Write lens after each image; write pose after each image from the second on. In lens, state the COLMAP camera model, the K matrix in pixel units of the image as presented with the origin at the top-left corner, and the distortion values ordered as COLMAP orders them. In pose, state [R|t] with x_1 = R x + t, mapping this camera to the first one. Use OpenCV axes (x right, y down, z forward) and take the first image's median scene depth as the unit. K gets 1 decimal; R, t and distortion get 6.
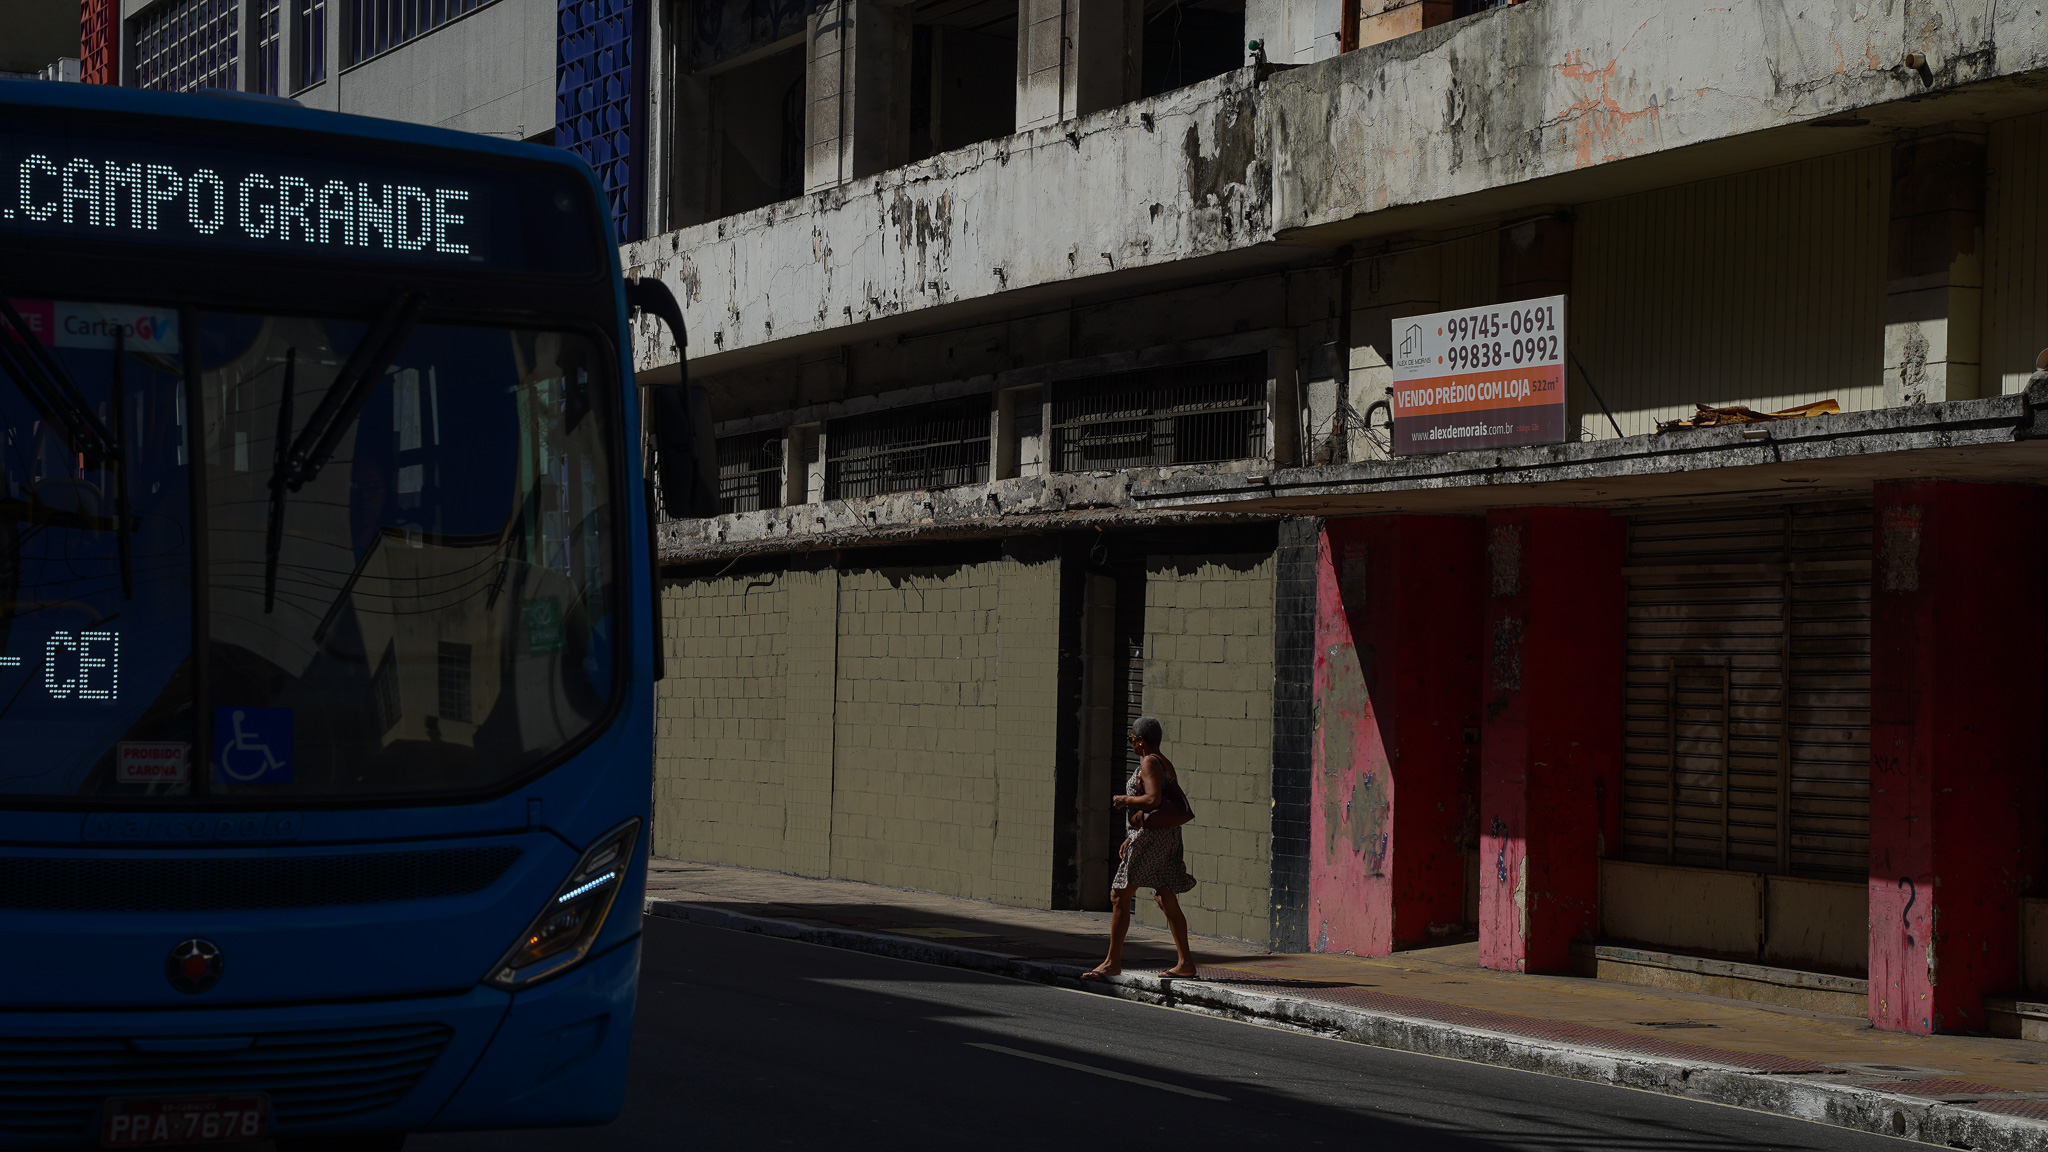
lens RADIAL K [[3892.6, 0, 1024.0], [0, 3892.6, 576.0], [0, 0, 1]] dist [0.508555, -0.664562]
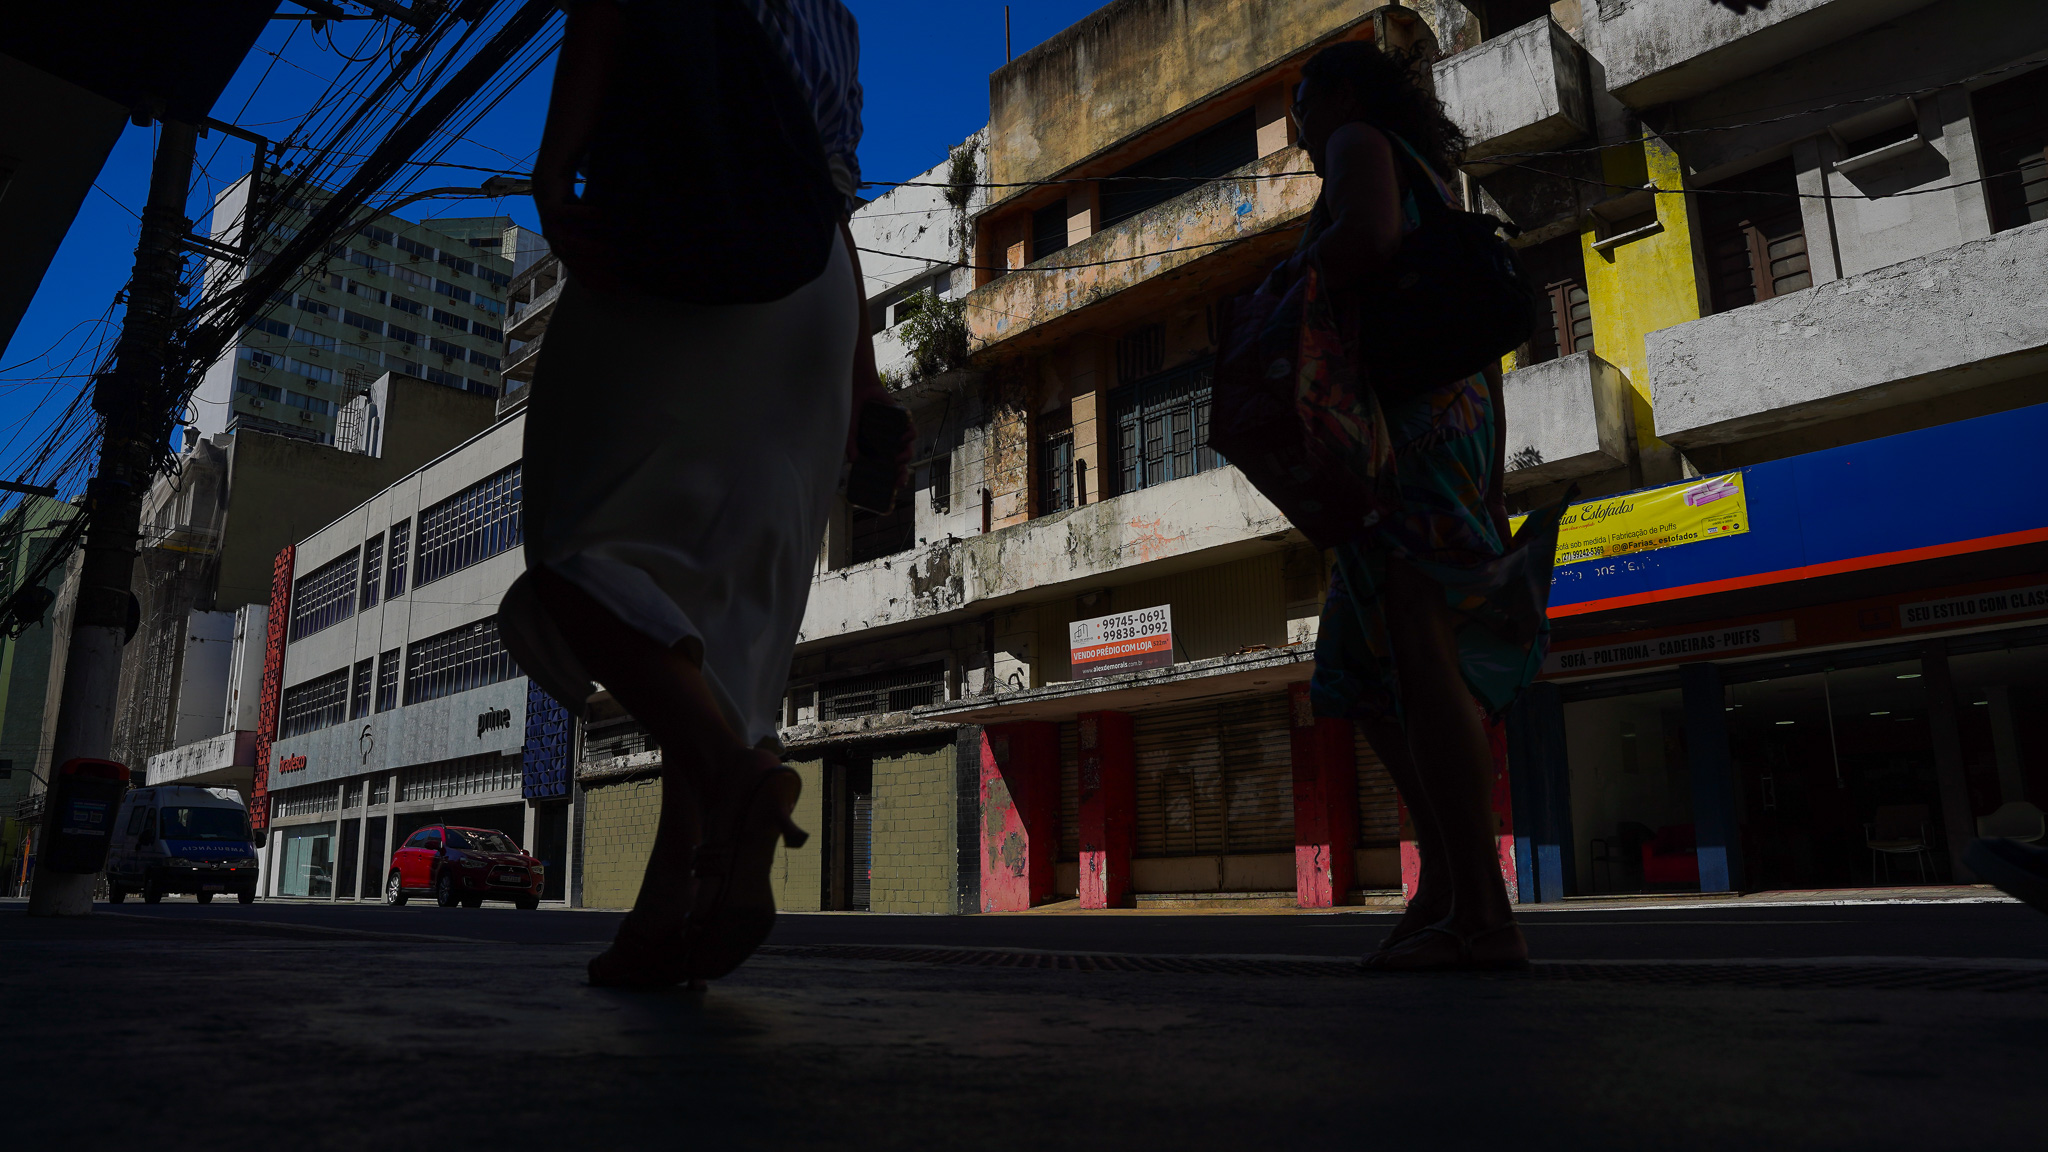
lens RADIAL K [[1412.2, 0, 1030.6], [0, 1412.2, 575.2], [0, 0, 1]] dist [-0.137609, 0.103825]
pose [[0.943711, 0.036912, 0.328705, -0.201867], [0.025244, 0.982818, -0.182843, 0.058852], [-0.329806, 0.180849, 0.926564, 0.214376]]
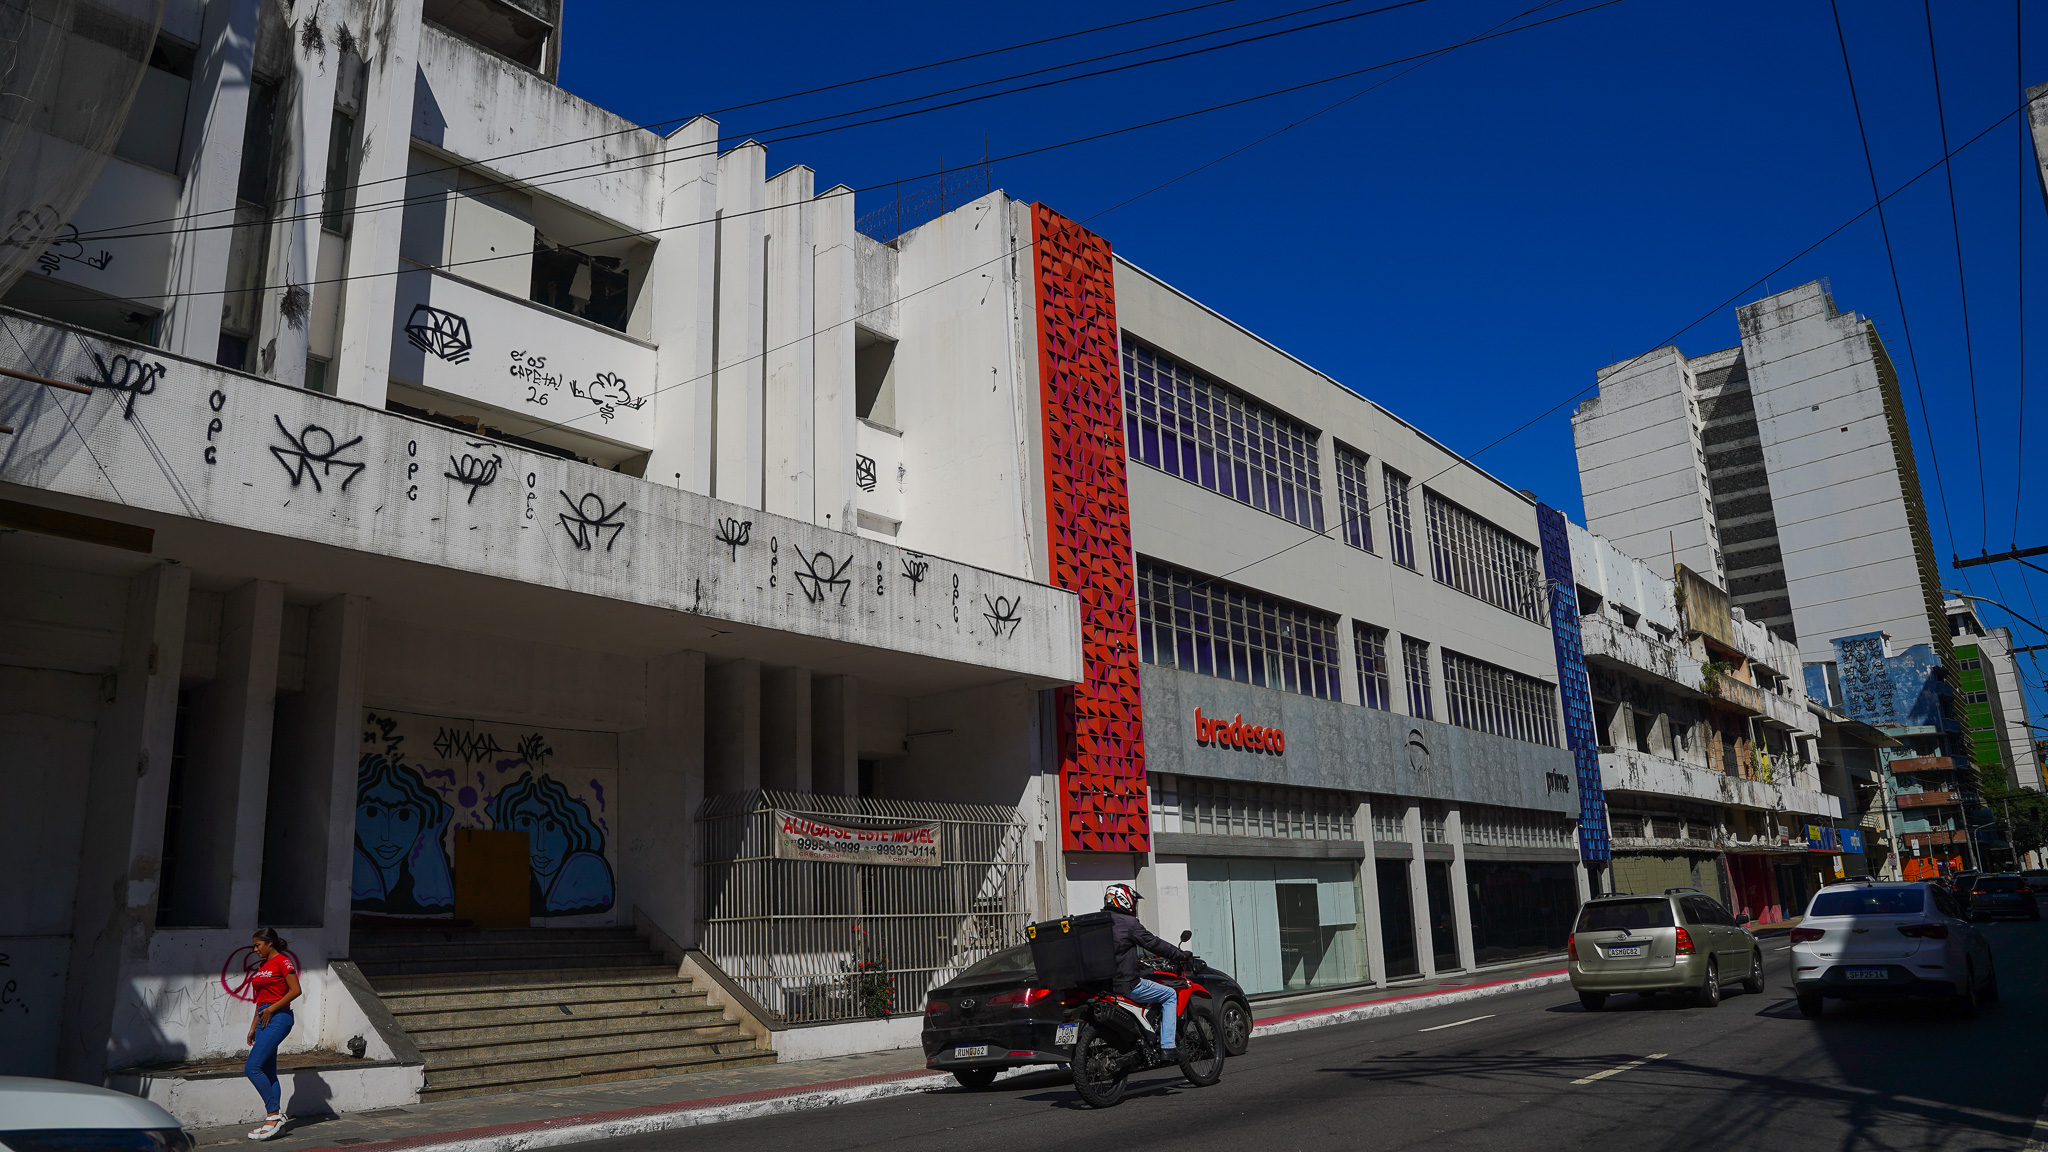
lens RADIAL K [[1409.8, 0, 1027.5], [0, 1409.8, 582.8], [0, 0, 1]] dist [-0.136765, 0.108017]
pose [[-0.440115, 0.215722, 0.871644, -1.459769], [0.006735, 0.971479, -0.237030, 0.075643], [-0.897916, -0.098450, -0.429015, 3.168463]]
